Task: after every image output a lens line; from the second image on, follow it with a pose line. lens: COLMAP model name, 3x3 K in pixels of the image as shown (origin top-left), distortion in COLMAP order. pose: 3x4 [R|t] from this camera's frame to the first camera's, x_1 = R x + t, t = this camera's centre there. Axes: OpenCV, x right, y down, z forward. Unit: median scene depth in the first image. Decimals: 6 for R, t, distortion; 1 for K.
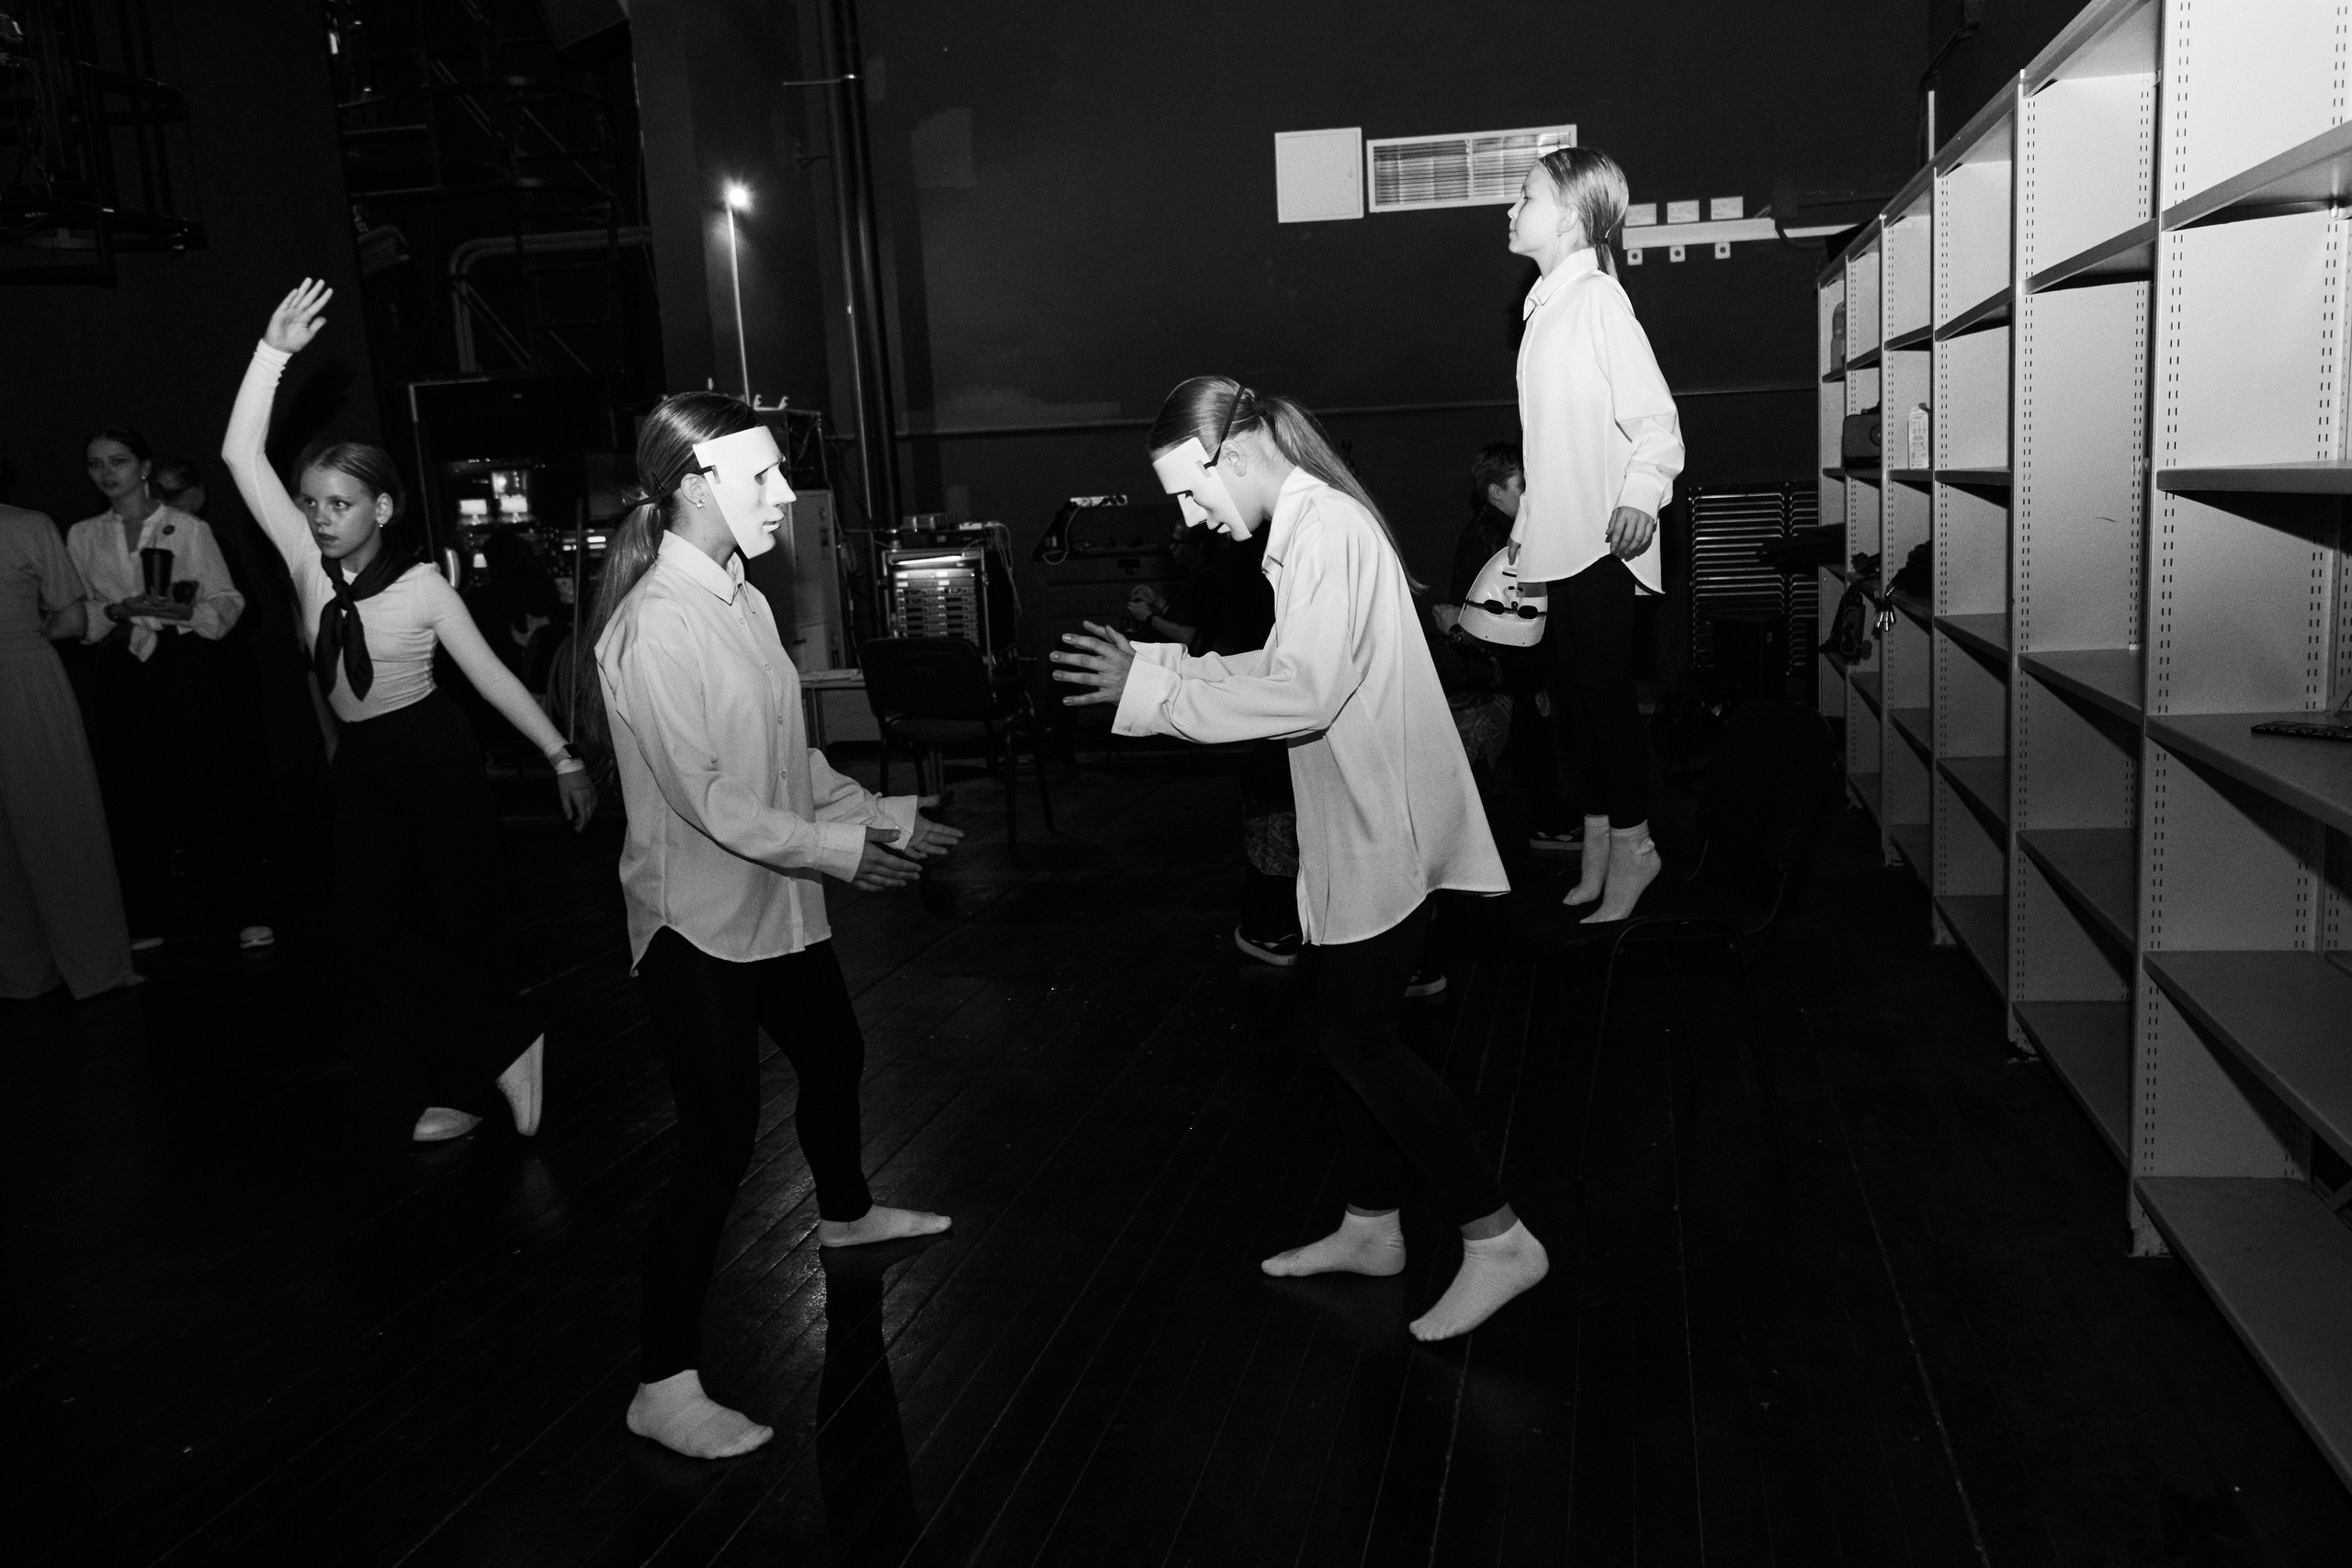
lens RADIAL K [[1682.3, 0, 1243.4], [0, 1682.3, 784.0], [0, 0, 1]] dist [0.001558, 0.000594]
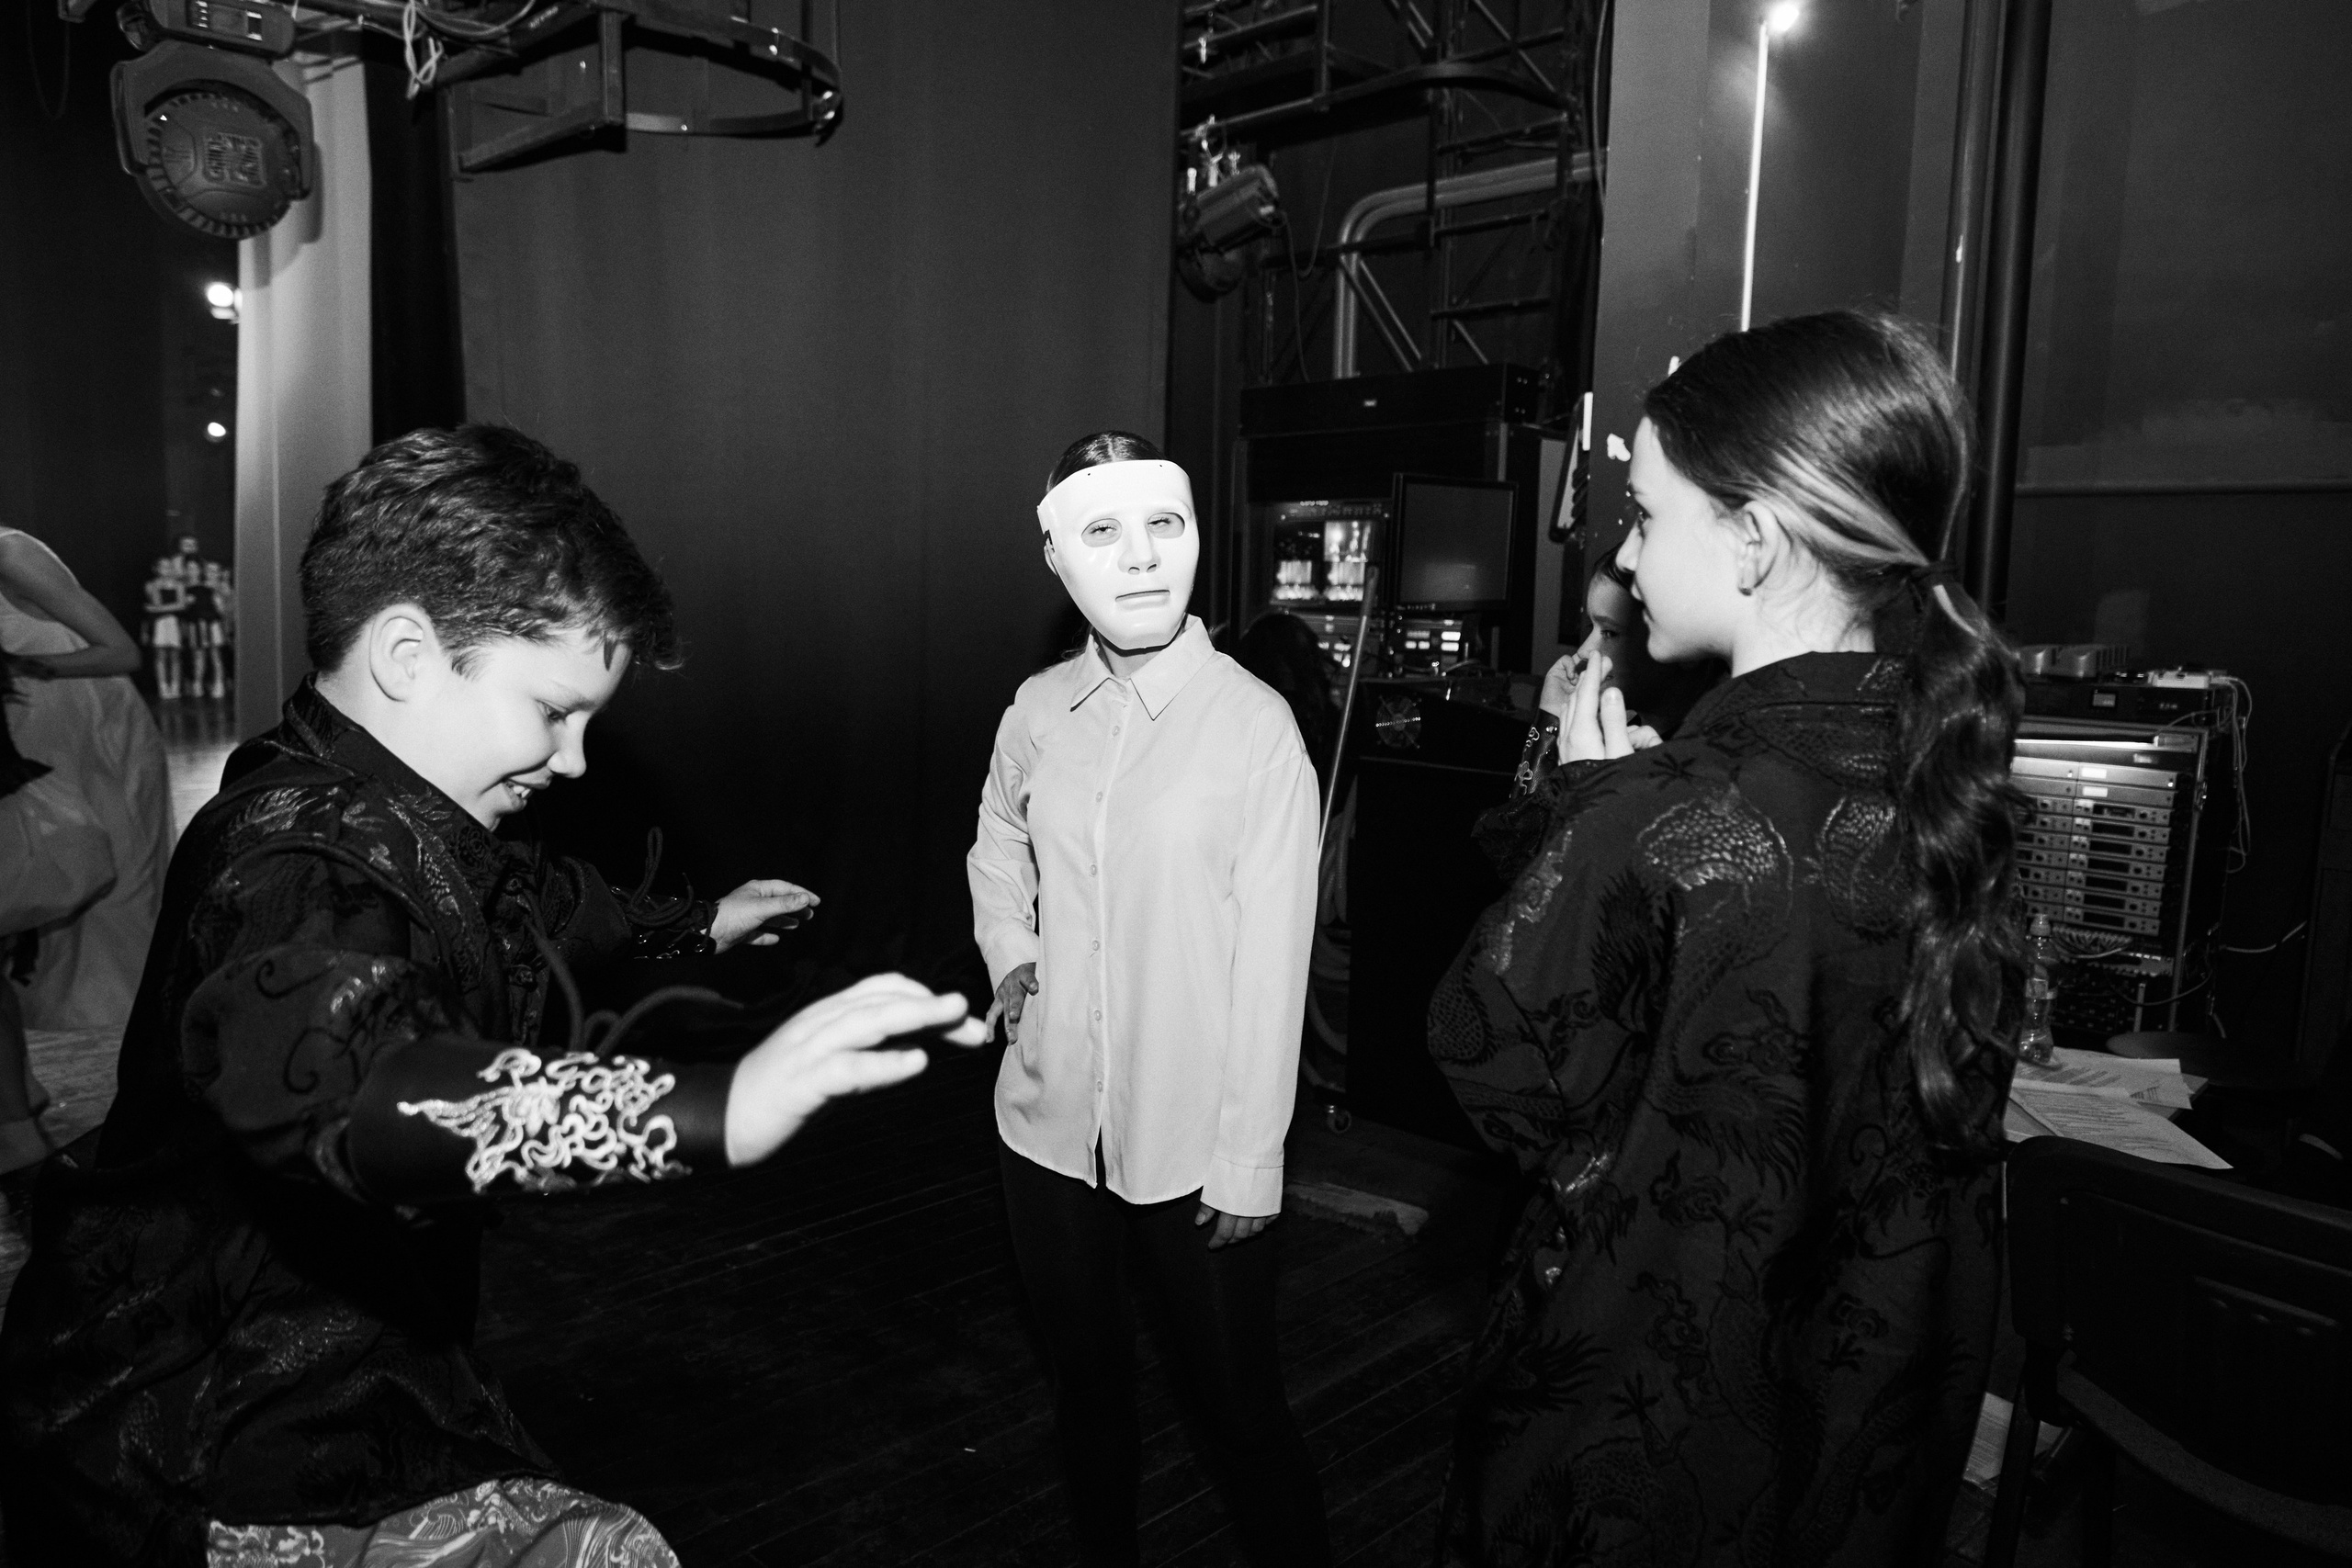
lens RADIAL K [[1620.9, 0, 1176.0], [0, 1620.9, 784.0], [0, 0, 1]] dist [-0.000019, 0.000010]
pose [[0.824334, 0.135308, -0.549695, -0.132010], [-0.157953, 0.987427, 0.006187, -0.078451], [0.543621, 0.081726, 0.835343, 0.445598]]
